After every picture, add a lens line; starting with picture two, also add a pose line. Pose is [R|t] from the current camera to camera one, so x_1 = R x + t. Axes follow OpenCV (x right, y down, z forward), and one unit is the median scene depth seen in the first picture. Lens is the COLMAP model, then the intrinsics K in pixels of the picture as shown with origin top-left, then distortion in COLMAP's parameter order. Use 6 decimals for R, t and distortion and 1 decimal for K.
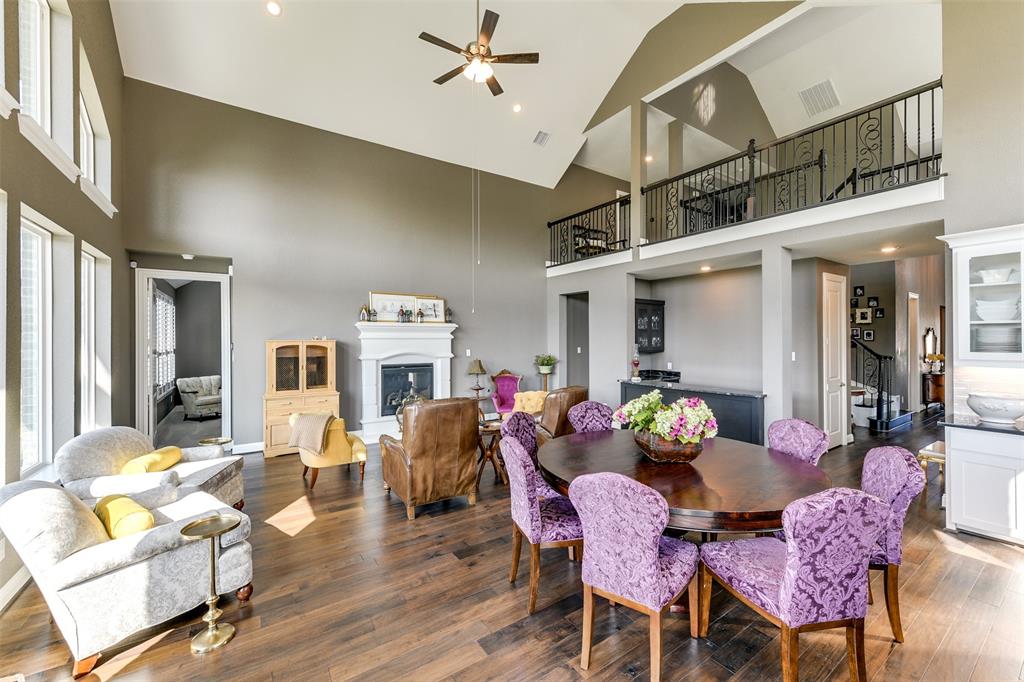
lens RADIAL K [[411.2, 0, 508.3], [0, 411.2, 340.5], [0, 0, 1]] dist [-0.001995, -0.000217]
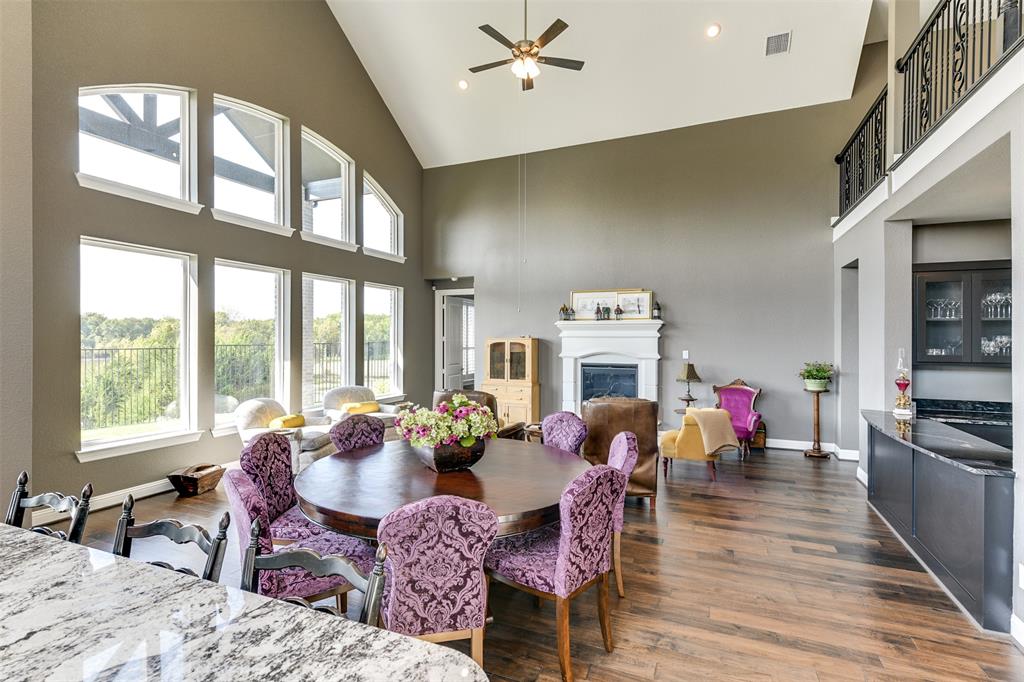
lens RADIAL K [[481.6, 0, 513.5], [0, 481.6, 339.3], [0, 0, 1]] dist [0.003663, -0.002032]
pose [[0.530962, 0.006099, -0.847374, 0.575445], [-0.004938, 0.999979, 0.004103, -0.003007], [0.847381, 0.002006, 0.530981, 0.225178]]
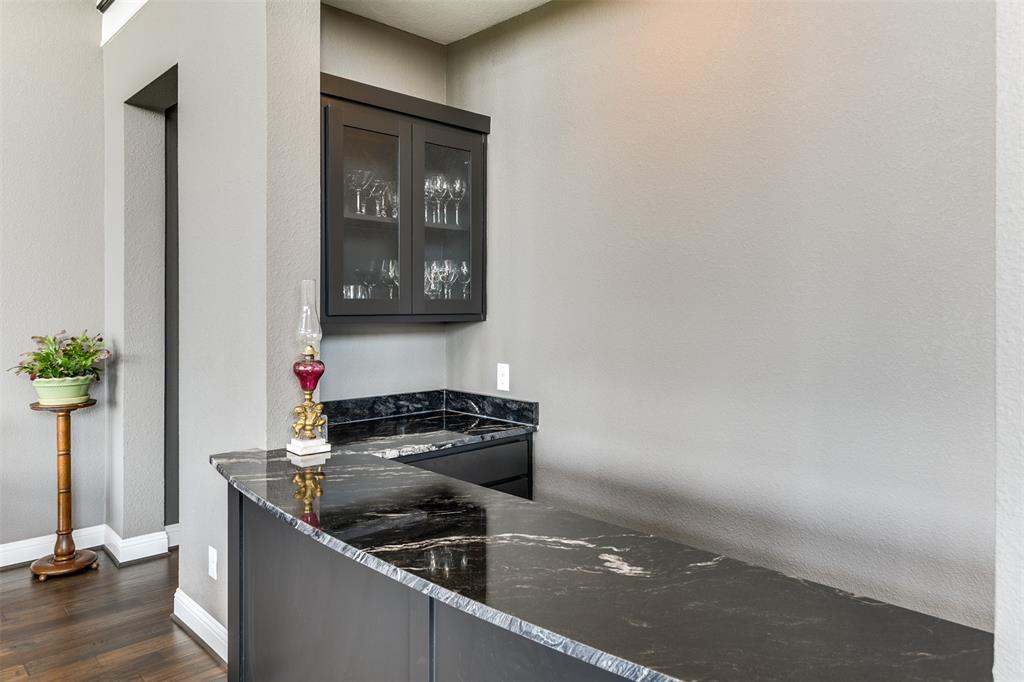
lens RADIAL K [[700.1, 0, 527.2], [0, 700.1, 310.6], [0, 0, 1]] dist [-0.000847, -0.001734]
pose [[0.986973, 0.003821, 0.160840, 0.364557], [-0.003546, 0.999992, -0.002000, 0.024566], [-0.160846, 0.001404, 0.986978, 0.624470]]
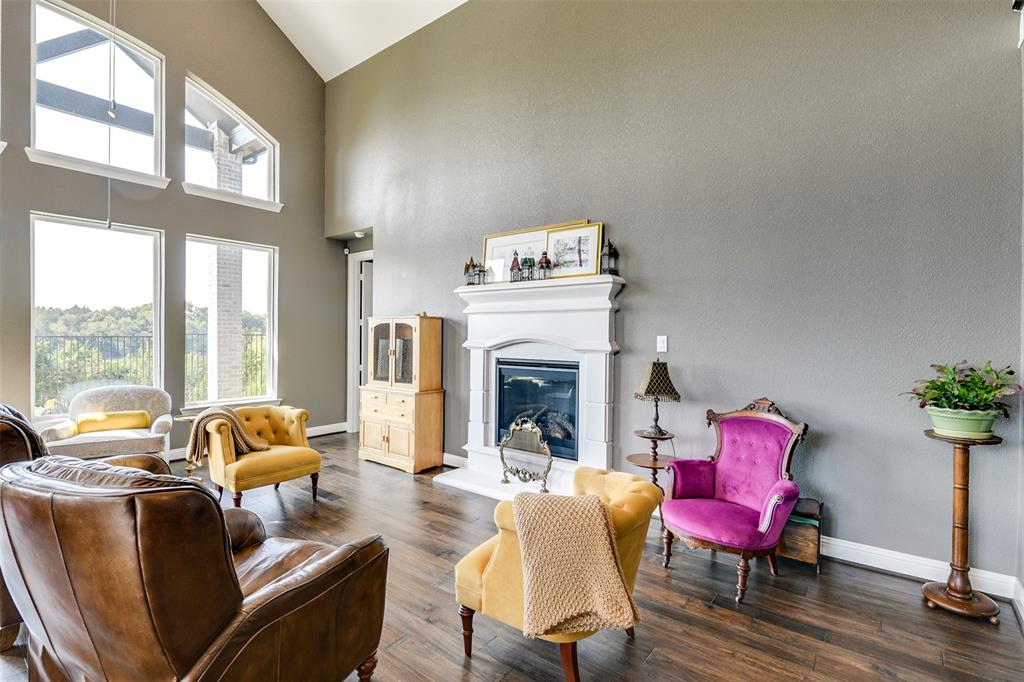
lens RADIAL K [[481.6, 0, 515.7], [0, 481.6, 345.9], [0, 0, 1]] dist [0.003663, -0.002032]
pose [[0.303671, 0.024529, -0.952461, 0.338866], [-0.010573, 0.999694, 0.022375, 0.025013], [0.952718, 0.003276, 0.303838, 0.783503]]
